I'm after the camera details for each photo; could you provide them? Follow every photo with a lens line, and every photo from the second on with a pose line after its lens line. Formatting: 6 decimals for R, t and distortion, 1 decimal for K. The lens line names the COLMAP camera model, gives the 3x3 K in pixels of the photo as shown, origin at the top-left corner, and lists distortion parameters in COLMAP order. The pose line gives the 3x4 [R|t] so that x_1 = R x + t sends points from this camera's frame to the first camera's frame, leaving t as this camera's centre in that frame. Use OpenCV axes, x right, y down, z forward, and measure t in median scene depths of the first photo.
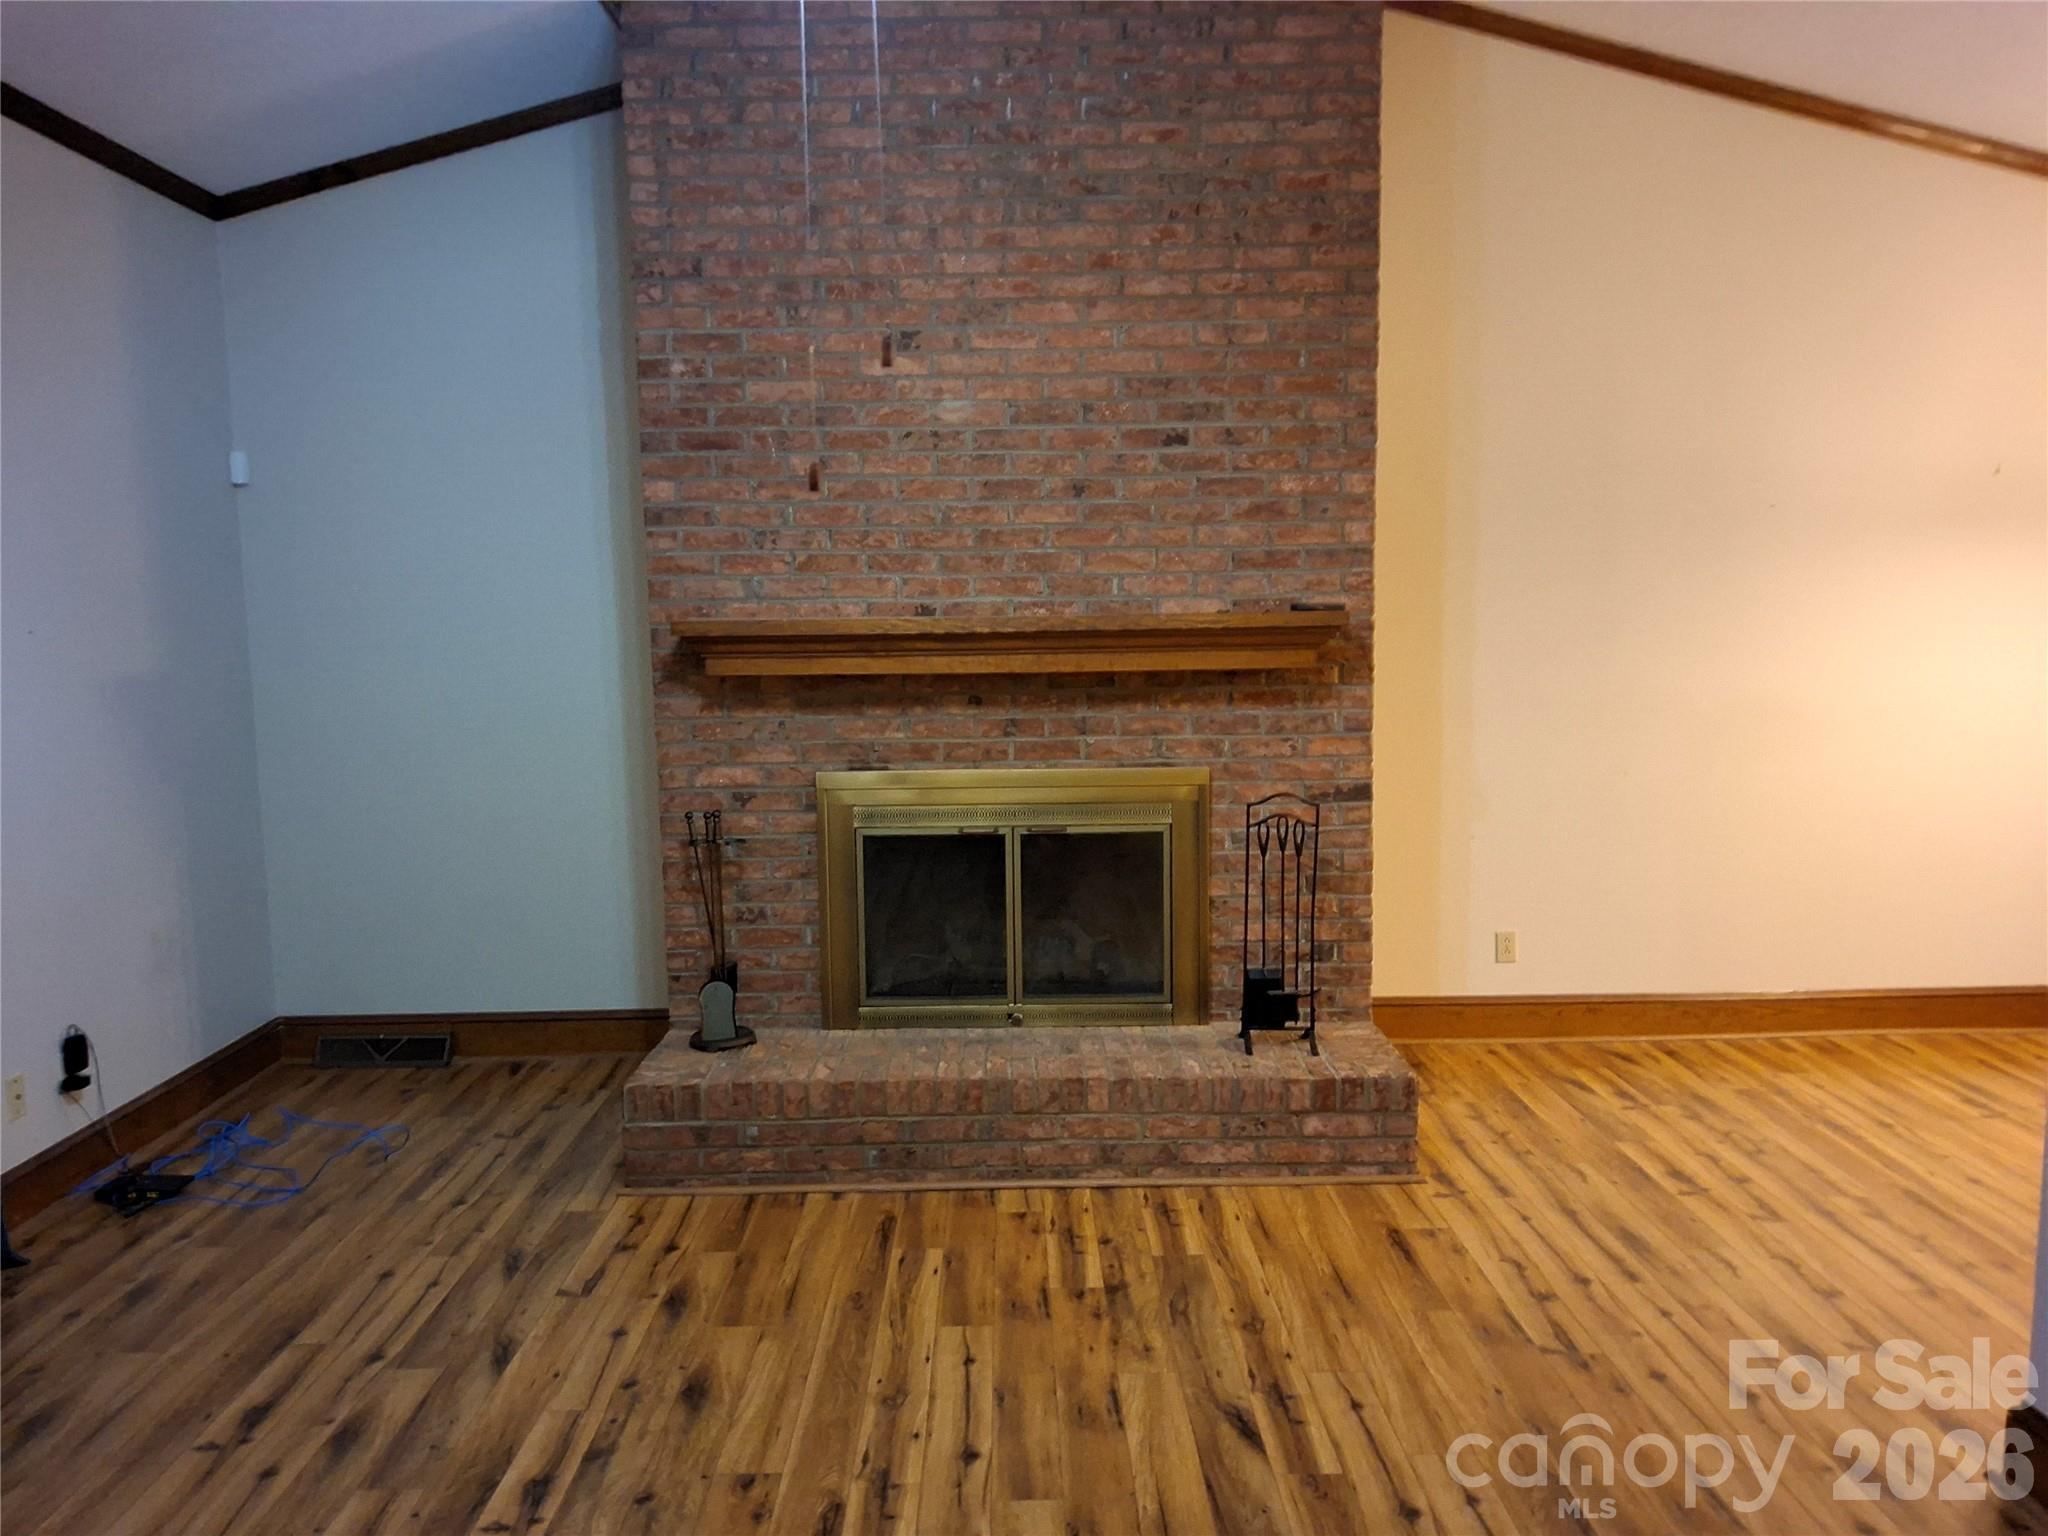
lens RADIAL K [[1487.8, 0, 1018.1], [0, 1487.8, 796.3], [0, 0, 1]] dist [0.104775, -0.224676]
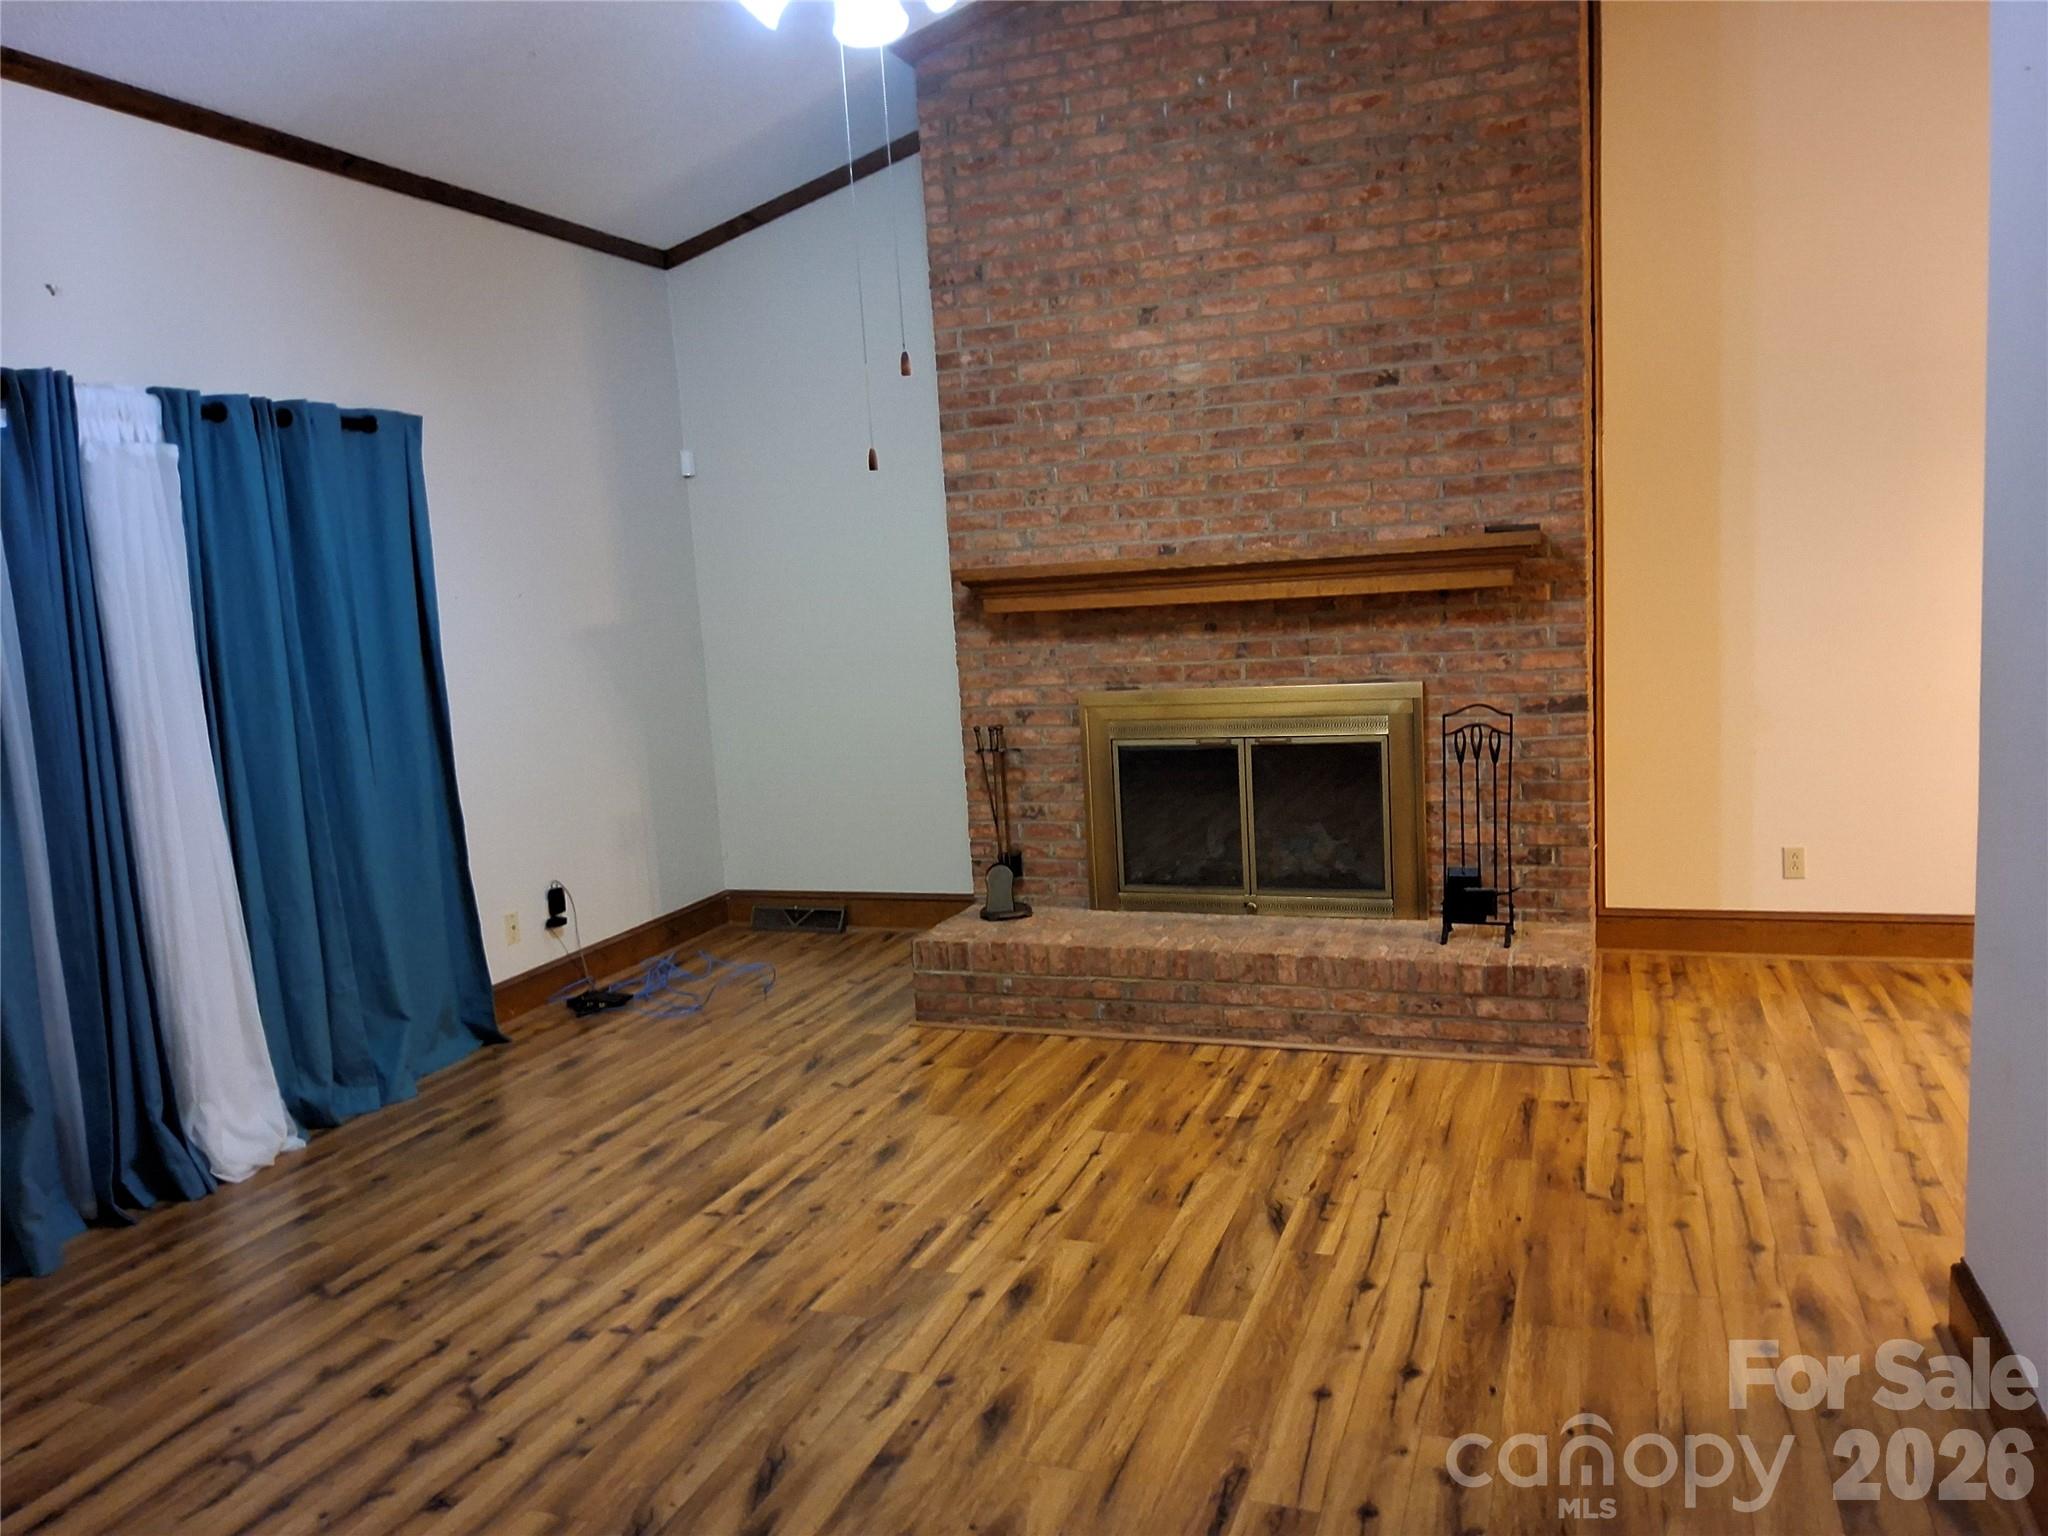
lens RADIAL K [[1487.8, 0, 1018.1], [0, 1487.8, 796.3], [0, 0, 1]] dist [0.104775, -0.224676]
pose [[0.933418, 0.011816, -0.358597, 0.252402], [0.002773, 0.999190, 0.040141, 0.019490], [0.358781, -0.038463, 0.932629, -0.128132]]
